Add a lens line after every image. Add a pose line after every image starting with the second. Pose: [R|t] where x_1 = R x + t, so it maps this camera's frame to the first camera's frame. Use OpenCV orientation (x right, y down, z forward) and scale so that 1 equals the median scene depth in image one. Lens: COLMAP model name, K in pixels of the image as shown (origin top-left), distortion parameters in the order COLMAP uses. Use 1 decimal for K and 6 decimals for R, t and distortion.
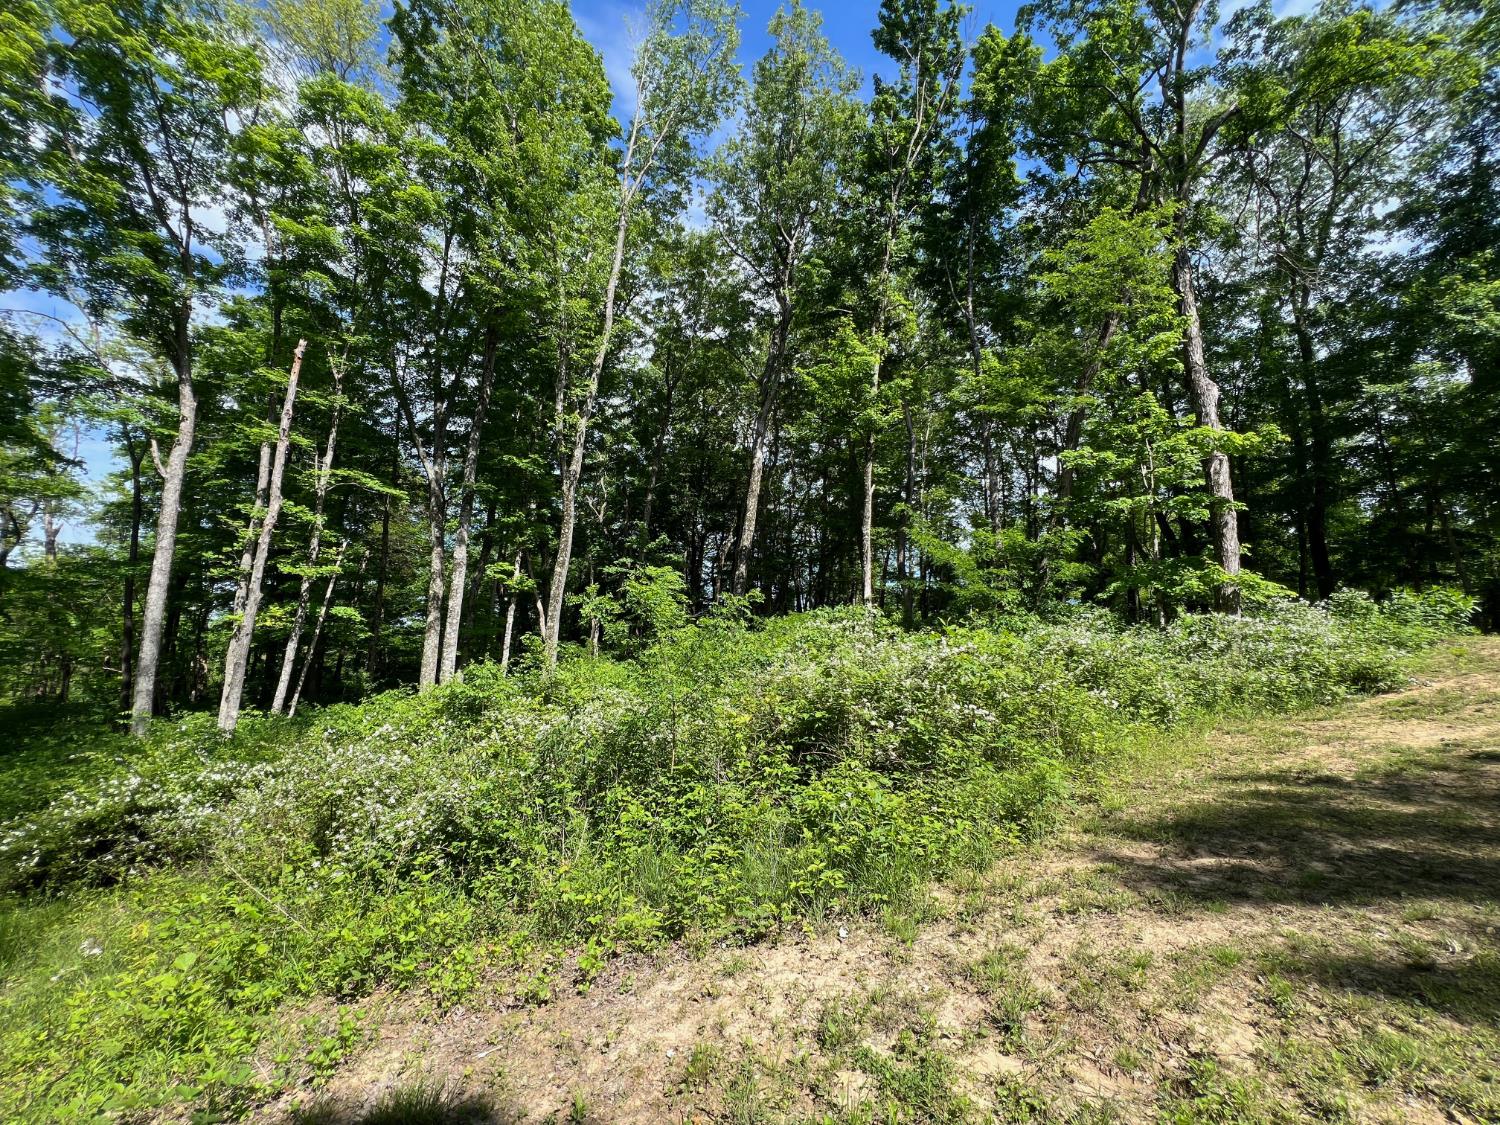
lens RADIAL K [[606.2, 0, 742.7], [0, 606.2, 554.6], [0, 0, 1]] dist [0.000899, -0.000550]
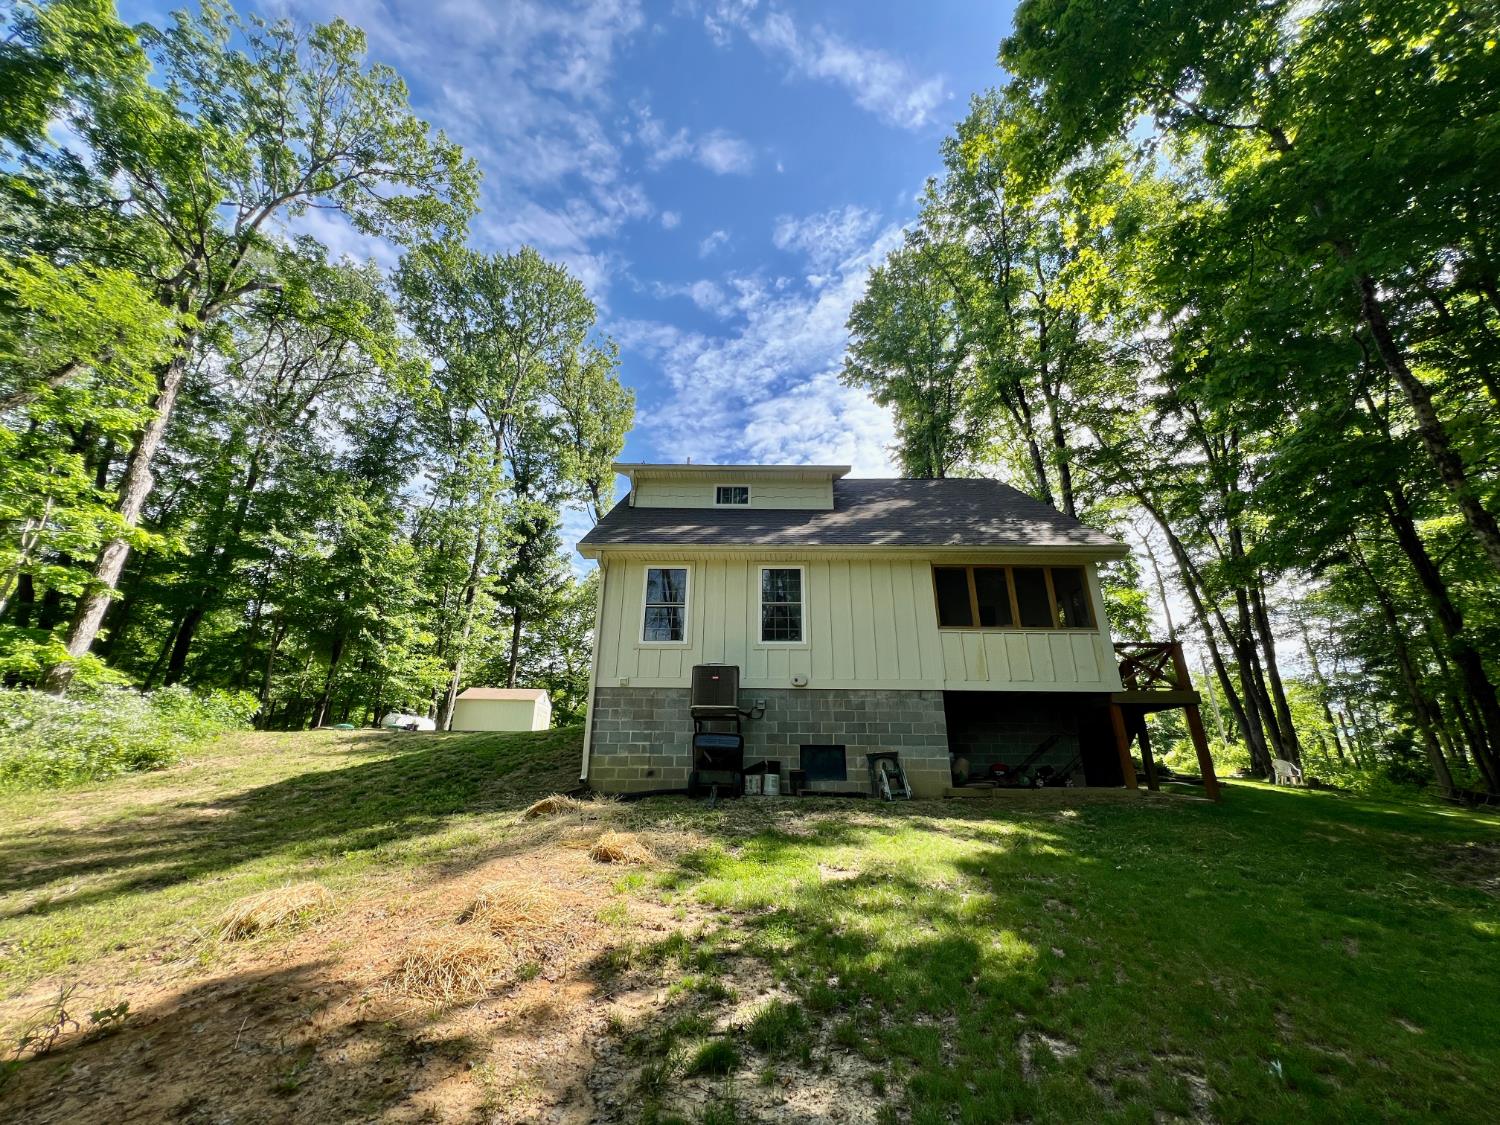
lens RADIAL K [[606.2, 0, 757.2], [0, 606.2, 567.9], [0, 0, 1]] dist [0.000899, -0.000550]
pose [[0.050265, 0.316392, 0.947296, -0.133798], [-0.192473, 0.933783, -0.301666, -0.016806], [-0.980014, -0.167166, 0.107834, -0.190350]]
